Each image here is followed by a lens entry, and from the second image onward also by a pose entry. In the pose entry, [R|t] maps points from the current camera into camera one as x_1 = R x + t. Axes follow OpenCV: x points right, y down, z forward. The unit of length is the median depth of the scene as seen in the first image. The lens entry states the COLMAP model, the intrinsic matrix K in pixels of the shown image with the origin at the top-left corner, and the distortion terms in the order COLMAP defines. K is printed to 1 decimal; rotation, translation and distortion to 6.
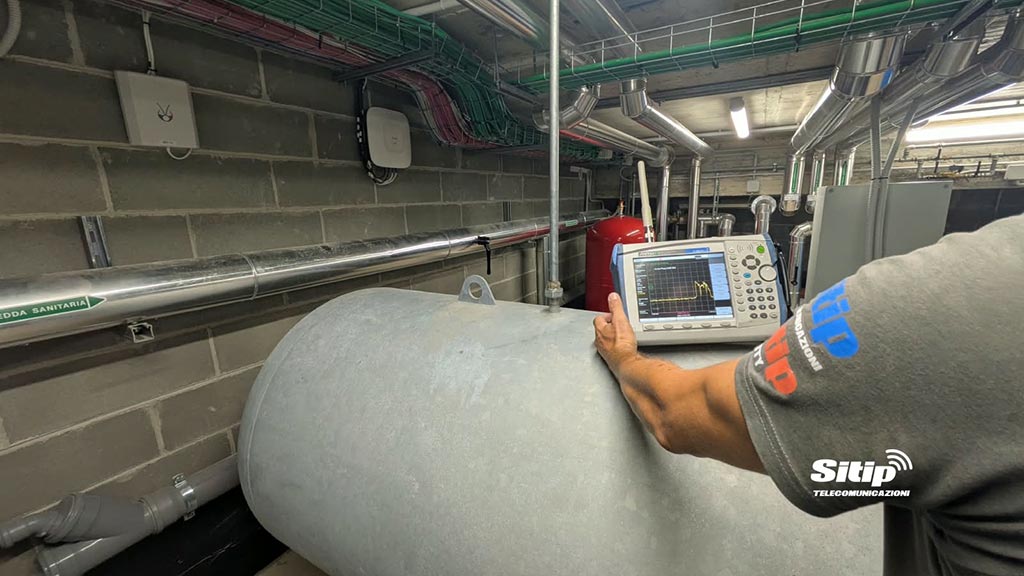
lens RADIAL K [[413.0, 0, 512.0], [0, 413.0, 288.0], [0, 0, 1]] dist [0.003154, 0.000382]
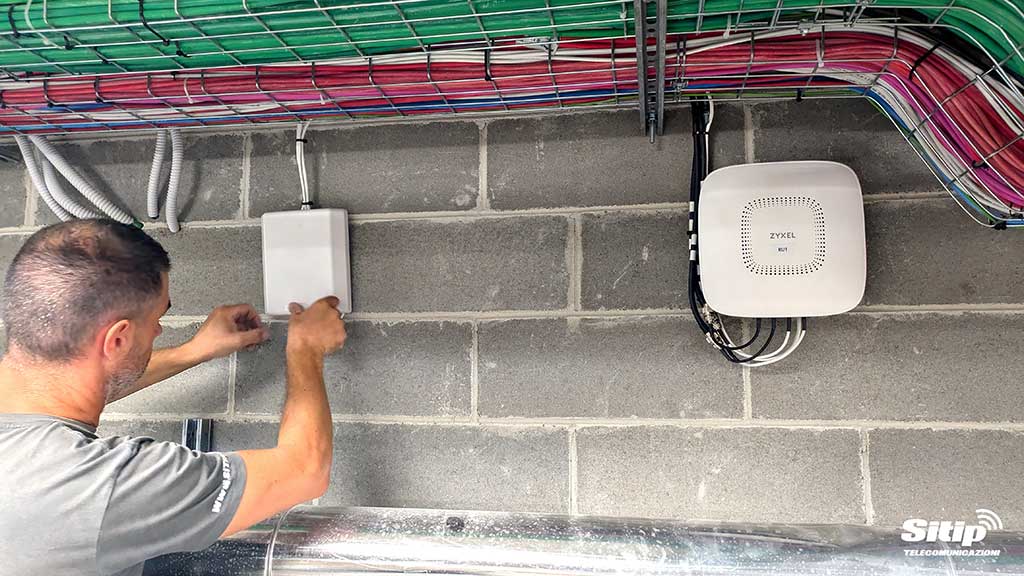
lens RADIAL K [[753.8, 0, 510.8], [0, 753.8, 302.1], [0, 0, 1]] dist [0.025567, 0.000863]
pose [[0.351765, -0.088876, -0.931860, 0.250609], [-0.211703, 0.962137, -0.171679, -0.172050], [0.911835, 0.257668, 0.319631, 0.687620]]
